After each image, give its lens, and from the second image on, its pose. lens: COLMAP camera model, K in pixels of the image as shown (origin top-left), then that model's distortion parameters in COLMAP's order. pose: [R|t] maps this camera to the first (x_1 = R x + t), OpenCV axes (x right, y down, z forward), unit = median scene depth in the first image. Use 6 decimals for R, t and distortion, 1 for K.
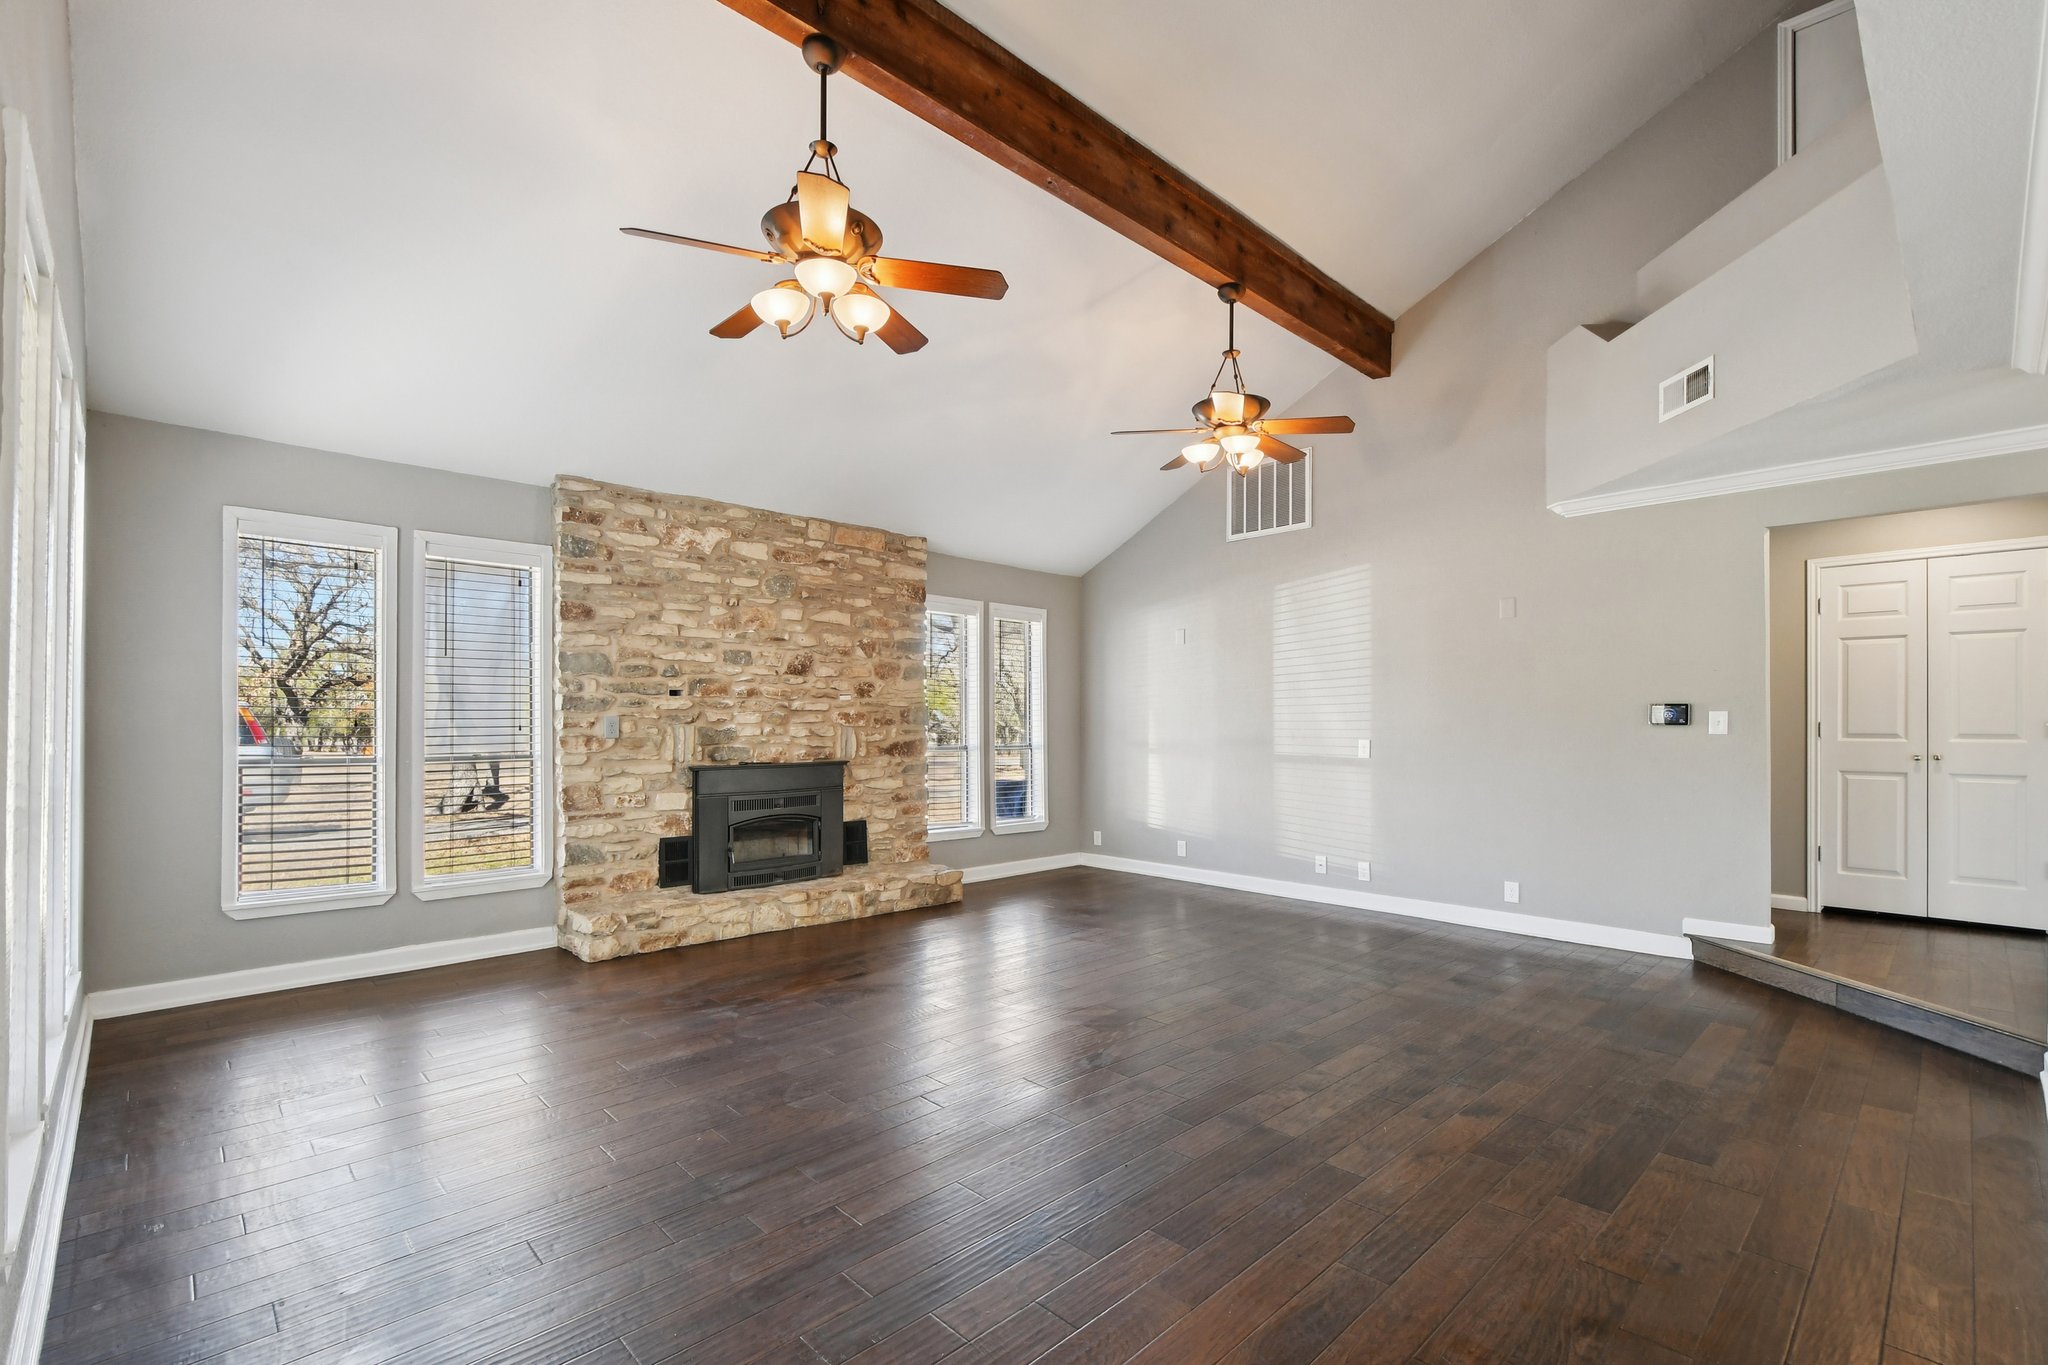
lens RADIAL K [[907.0, 0, 1018.6], [0, 907.0, 725.3], [0, 0, 1]] dist [-0.005533, -0.001256]
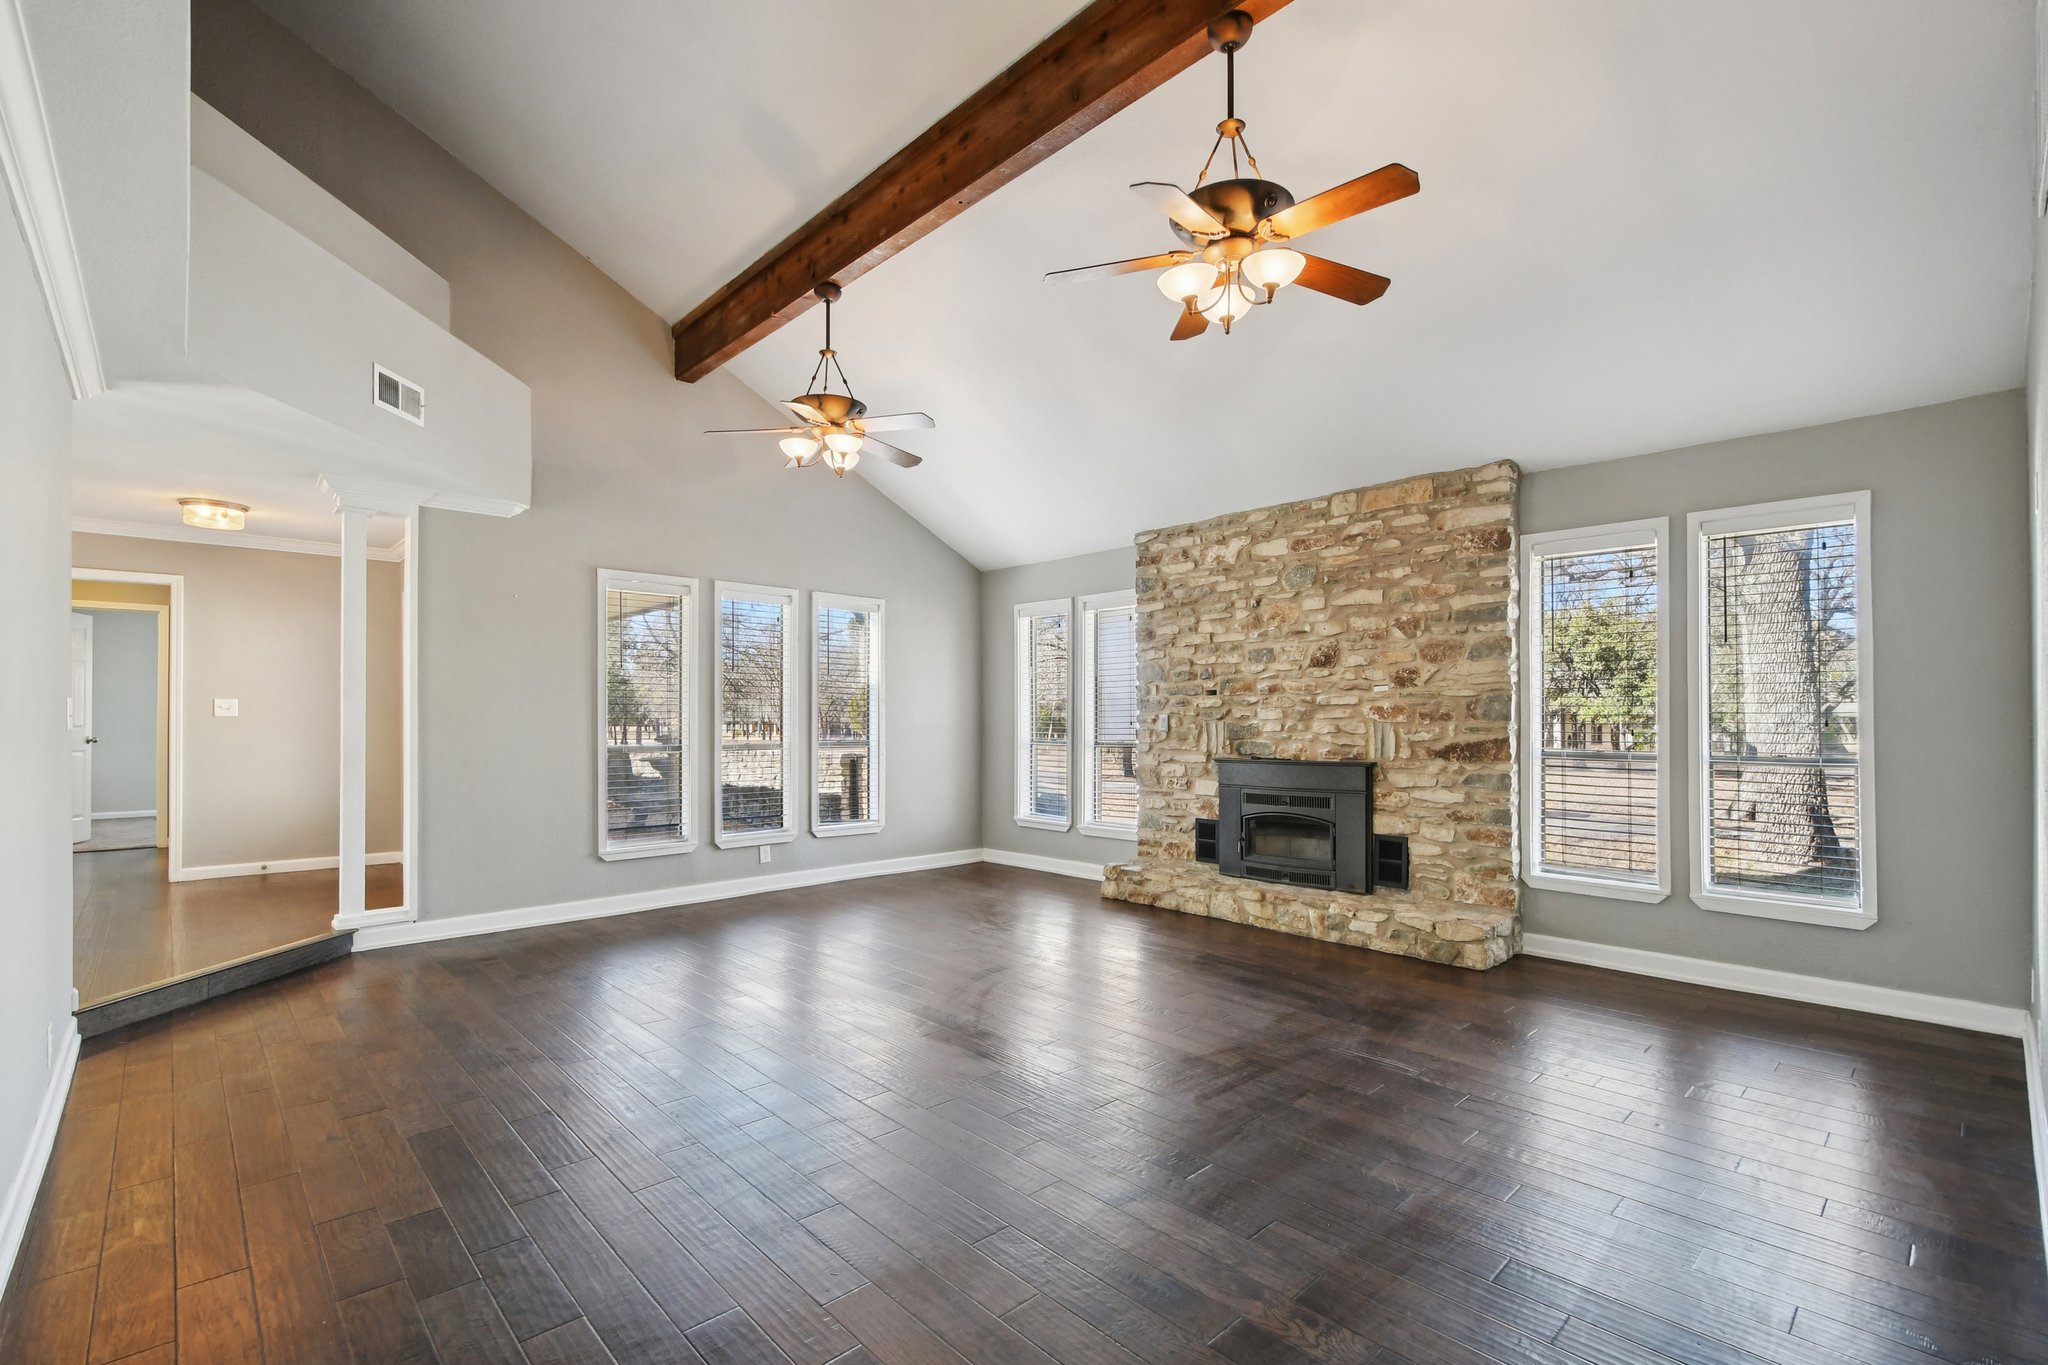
lens RADIAL K [[907.0, 0, 997.4], [0, 907.0, 717.7], [0, 0, 1]] dist [-0.005533, -0.001256]
pose [[-0.023662, -0.004935, -0.999708, 0.726867], [-0.000088, 0.999988, -0.004935, 0.001086], [0.999720, -0.000028, -0.023662, 0.719987]]
